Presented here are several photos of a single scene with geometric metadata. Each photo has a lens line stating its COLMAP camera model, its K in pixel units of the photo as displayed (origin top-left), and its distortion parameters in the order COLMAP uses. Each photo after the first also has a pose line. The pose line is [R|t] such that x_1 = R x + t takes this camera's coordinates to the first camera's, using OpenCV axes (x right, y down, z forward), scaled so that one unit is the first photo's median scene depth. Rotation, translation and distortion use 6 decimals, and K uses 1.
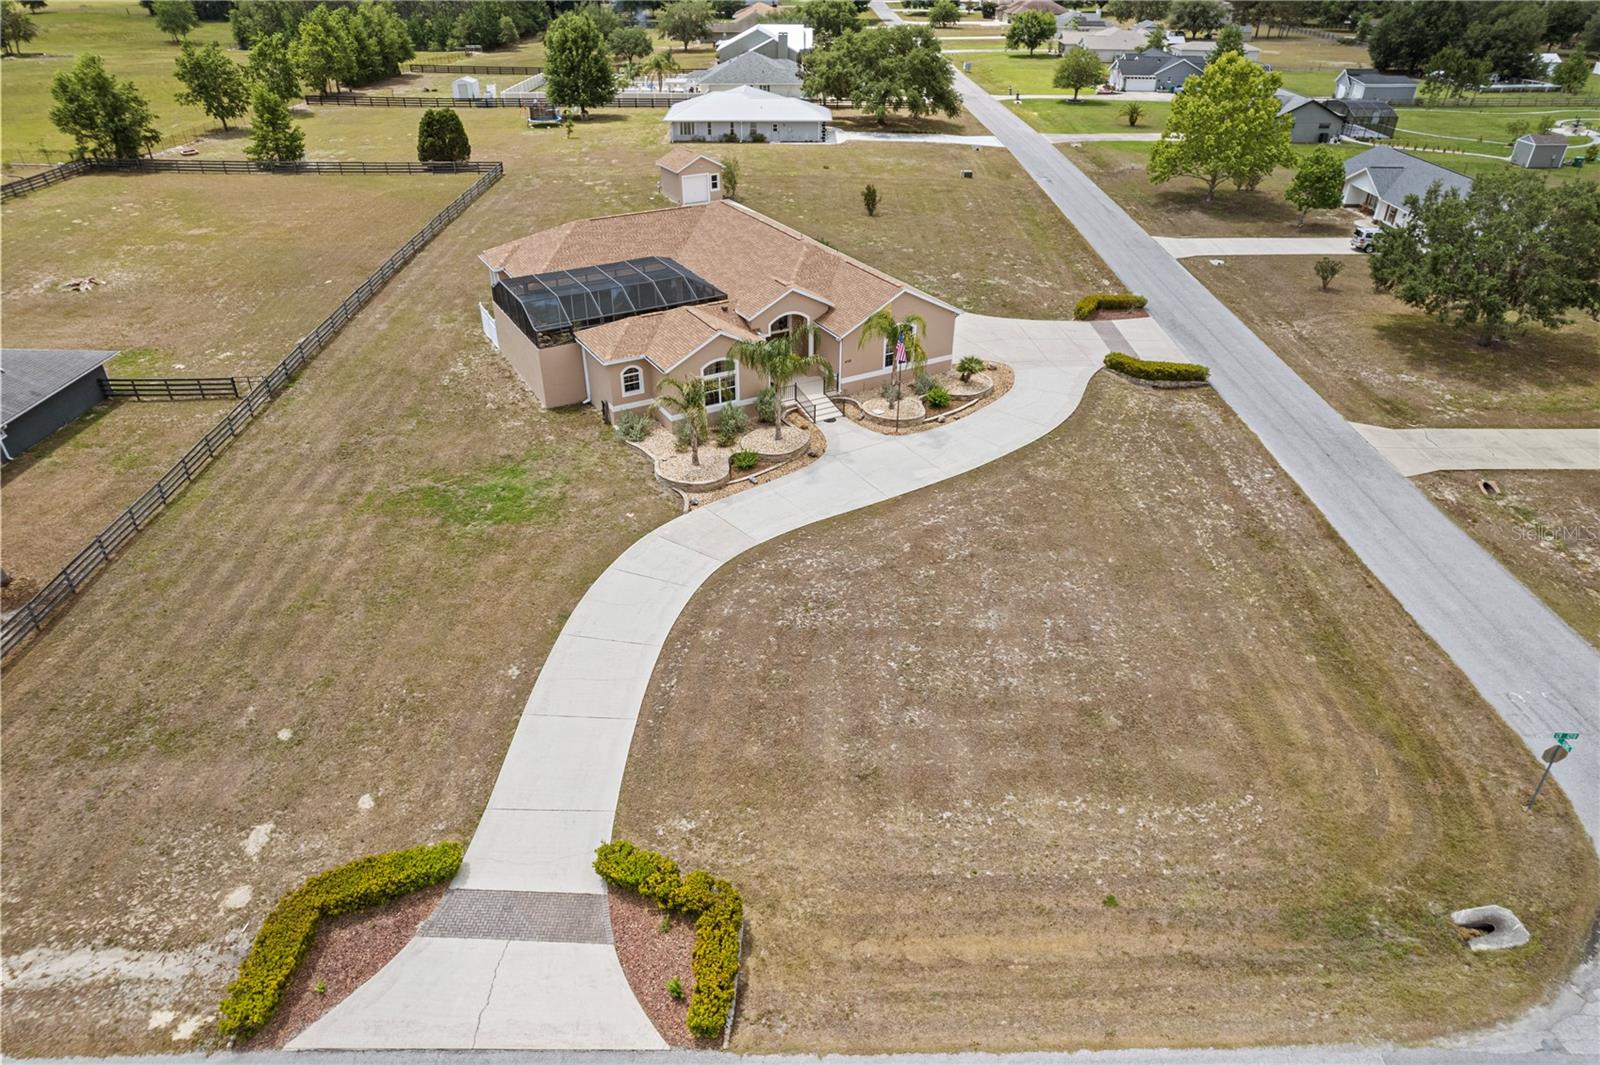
lens RADIAL K [[1022.9, 0, 800.9], [0, 1022.9, 541.7], [0, 0, 1]] dist [-0.079976, 0.071639]
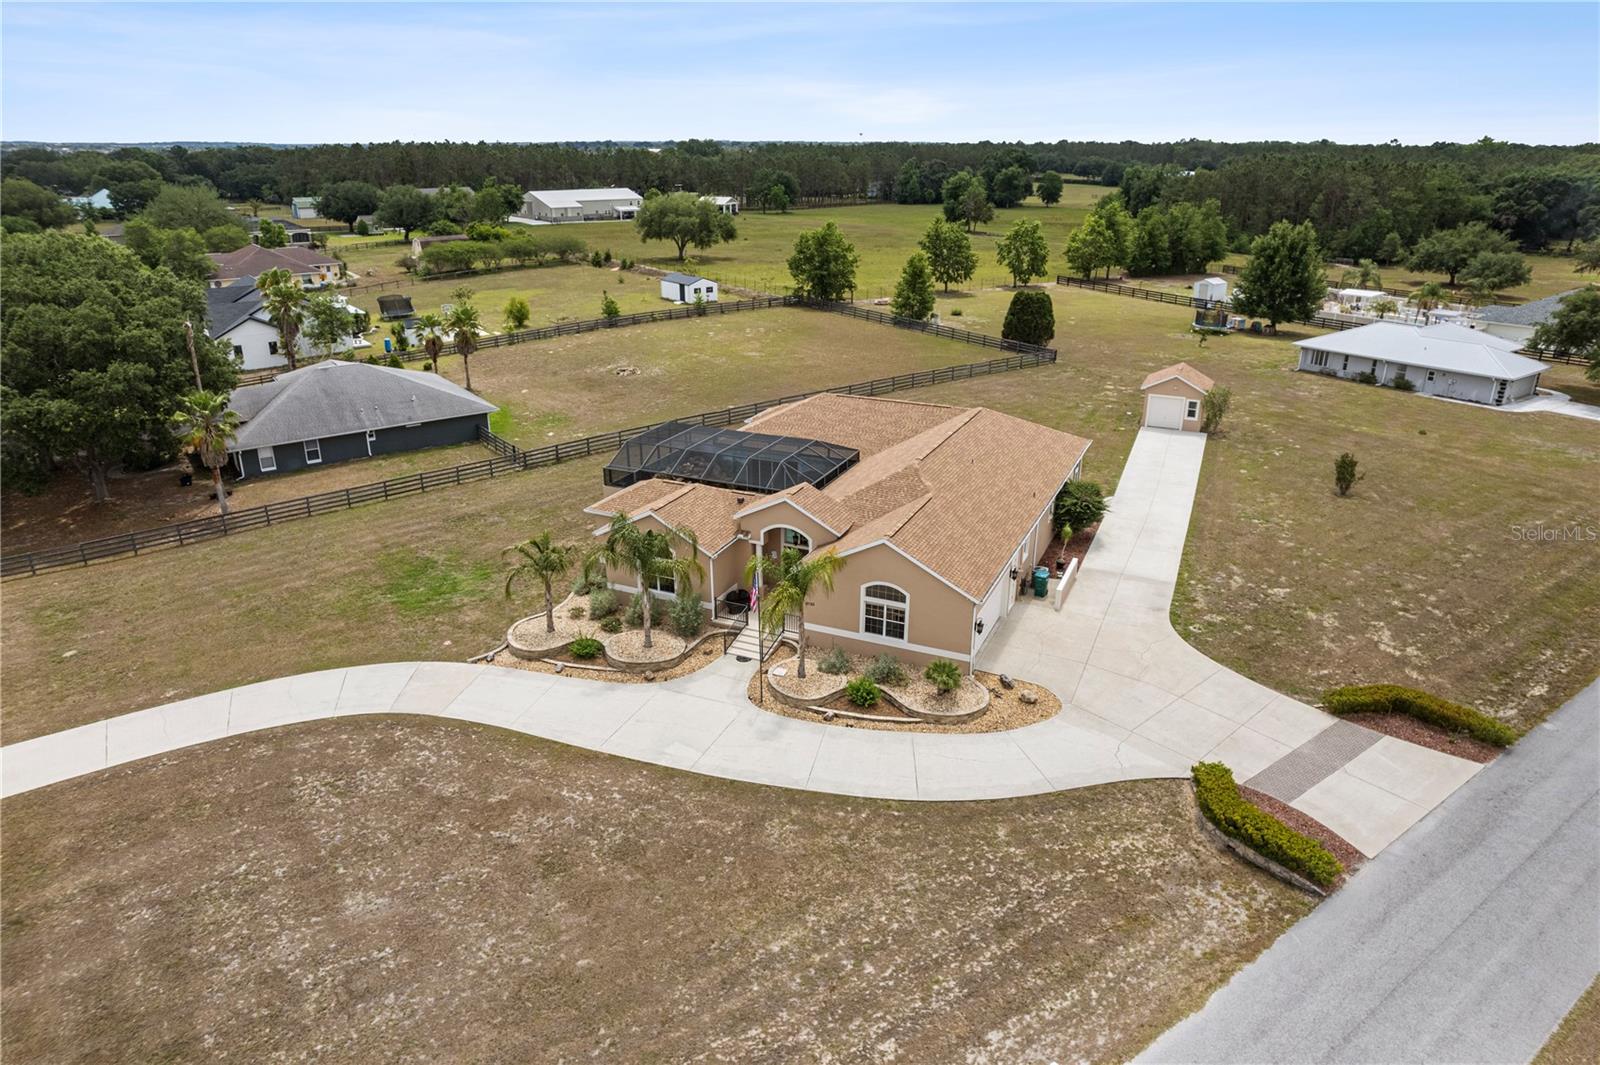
lens RADIAL K [[1022.9, 0, 800.9], [0, 1022.9, 541.7], [0, 0, 1]] dist [-0.079976, 0.071639]
pose [[0.589938, 0.293012, -0.752407, 0.627316], [-0.424948, 0.905013, 0.019255, -0.234863], [0.686580, 0.308375, 0.658416, 0.466343]]
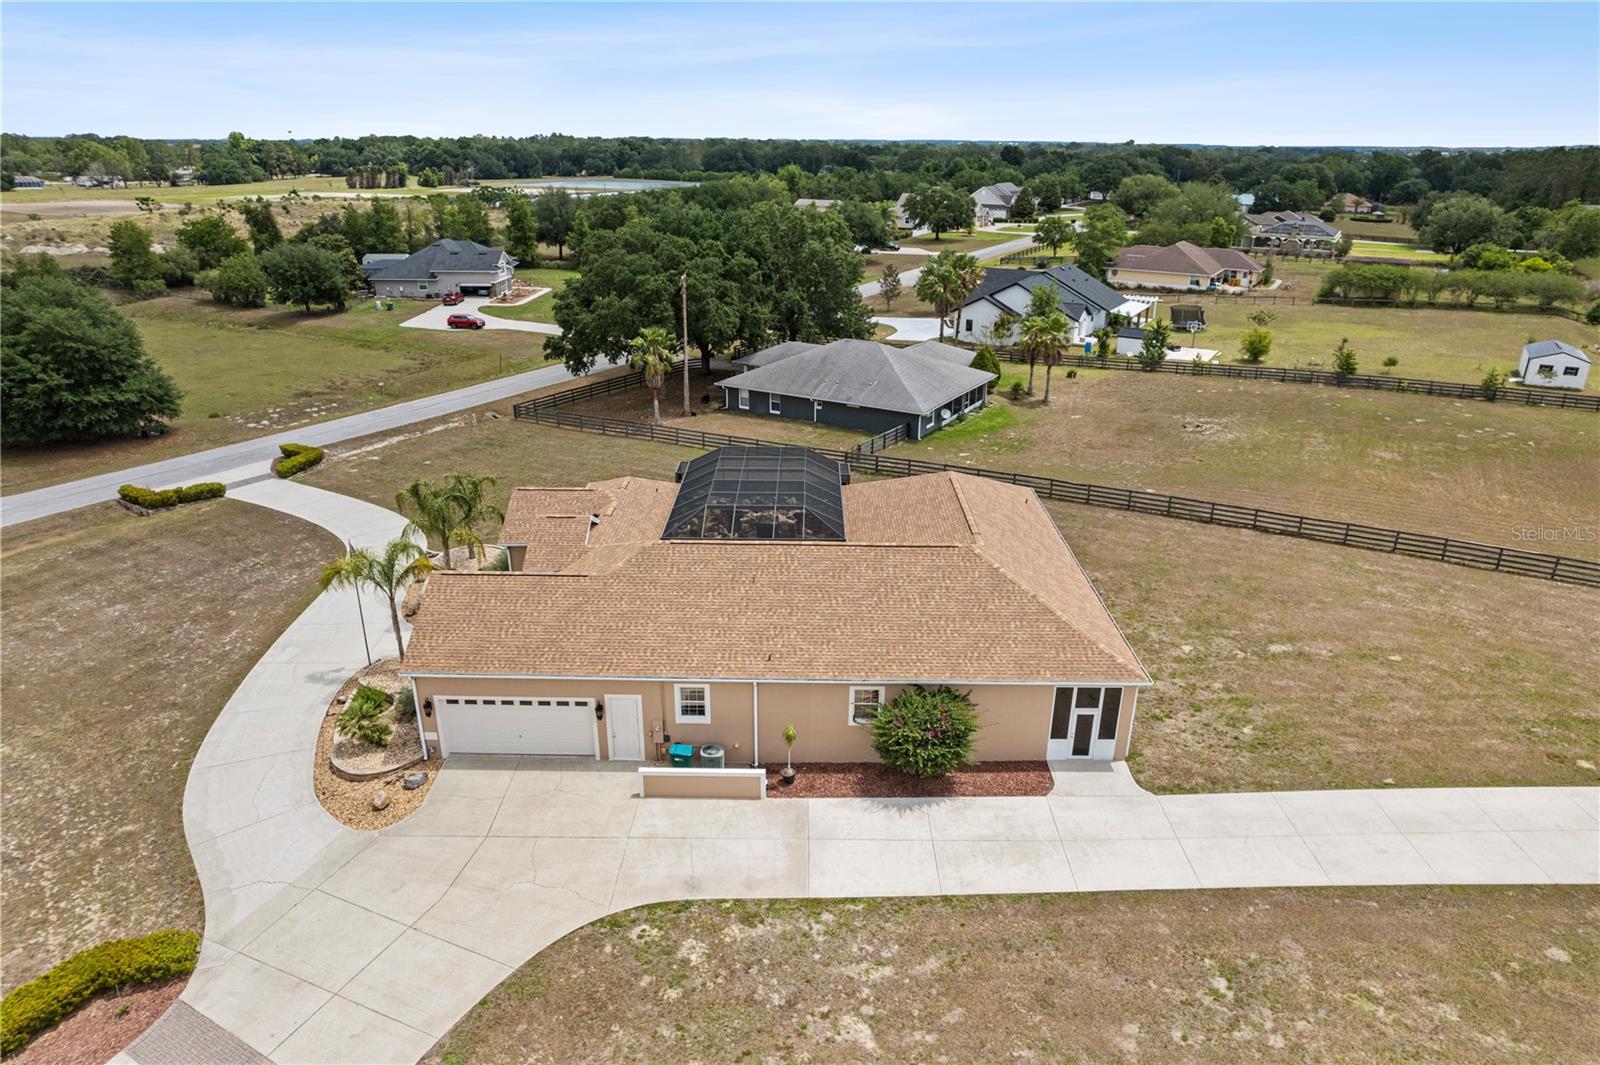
lens RADIAL K [[1022.9, 0, 800.9], [0, 1022.9, 541.7], [0, 0, 1]] dist [-0.079976, 0.071639]
pose [[-0.501553, 0.312012, -0.806903, 0.523269], [-0.463906, 0.690269, 0.555266, -0.757233], [0.730230, 0.652823, -0.201462, 1.303922]]
